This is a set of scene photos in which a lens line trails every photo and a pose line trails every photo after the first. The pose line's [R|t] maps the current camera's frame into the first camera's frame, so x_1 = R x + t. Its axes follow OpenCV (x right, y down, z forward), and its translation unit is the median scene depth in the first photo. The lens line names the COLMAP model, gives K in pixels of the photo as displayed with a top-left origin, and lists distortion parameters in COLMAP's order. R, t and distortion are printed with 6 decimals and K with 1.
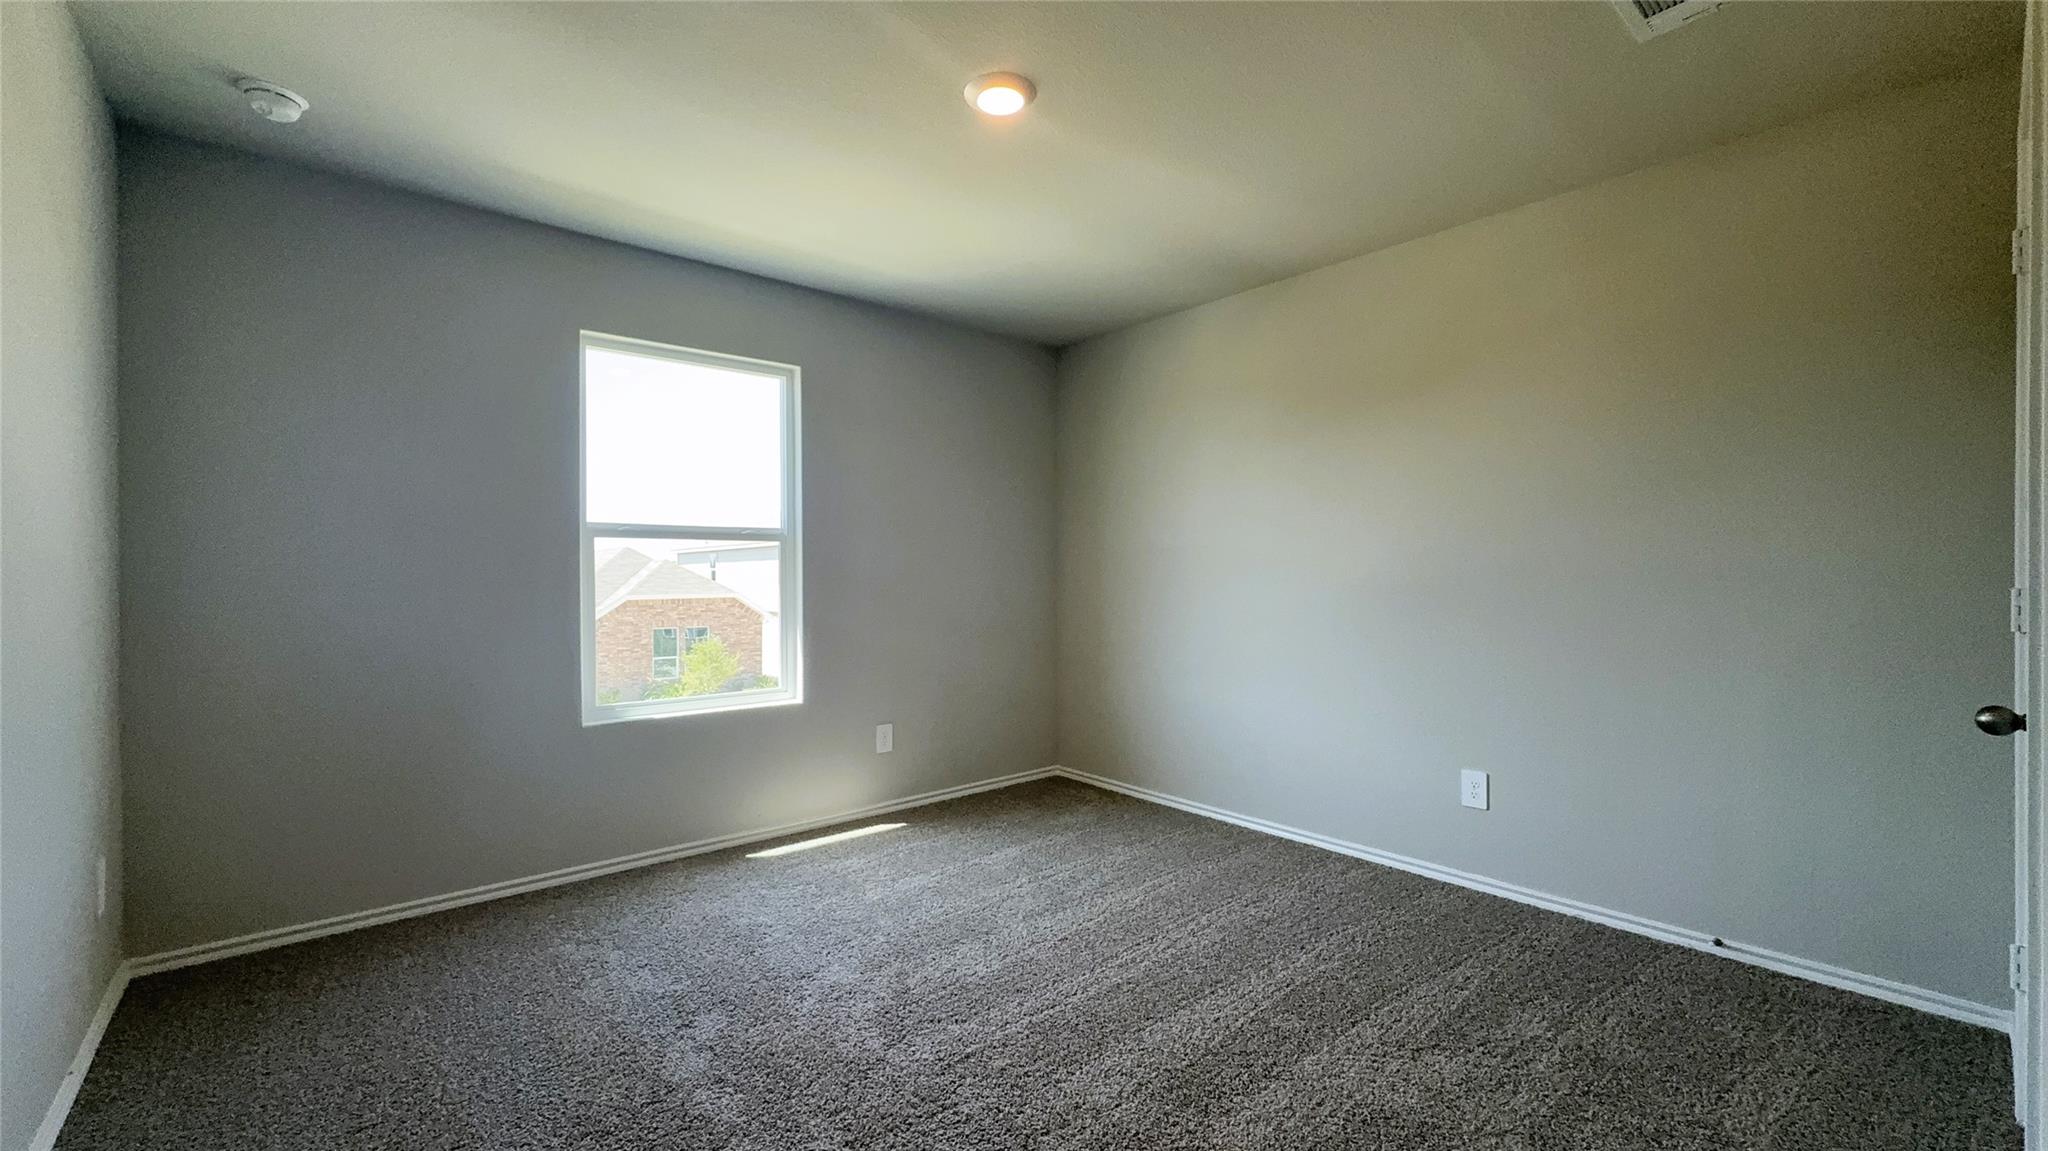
lens RADIAL K [[820.5, 0, 1024.0], [0, 820.5, 575.5], [0, 0, 1]] dist [-0.000090, 0.000062]
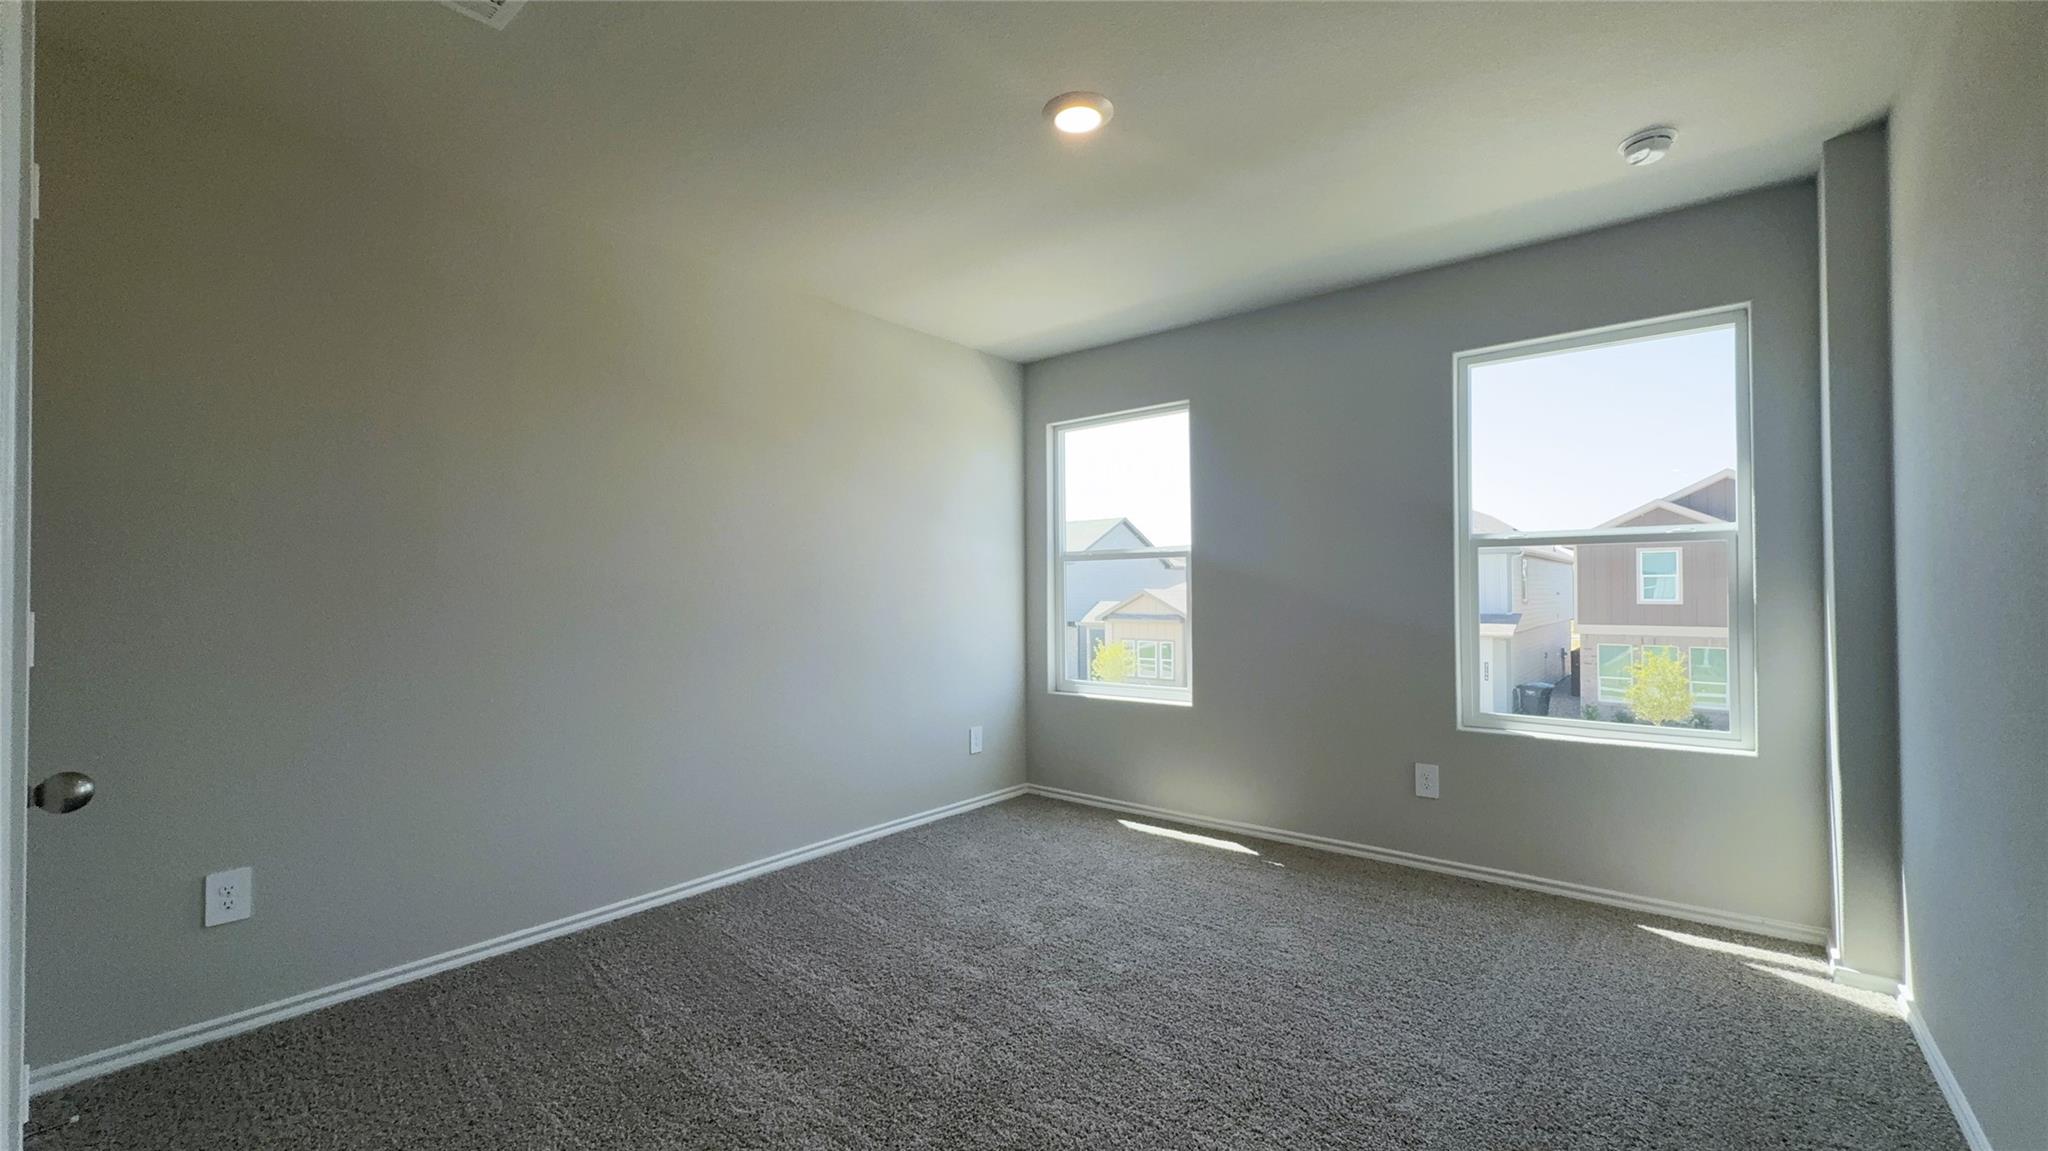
lens RADIAL K [[757.1, 0, 1024.0], [0, 757.1, 575.5], [0, 0, 1]] dist [-0.000108, 0.000007]
pose [[0.206260, -0.016286, -0.978362, 0.657634], [0.006519, 0.999862, -0.015269, -0.003472], [0.978476, -0.003228, 0.206338, 0.567654]]
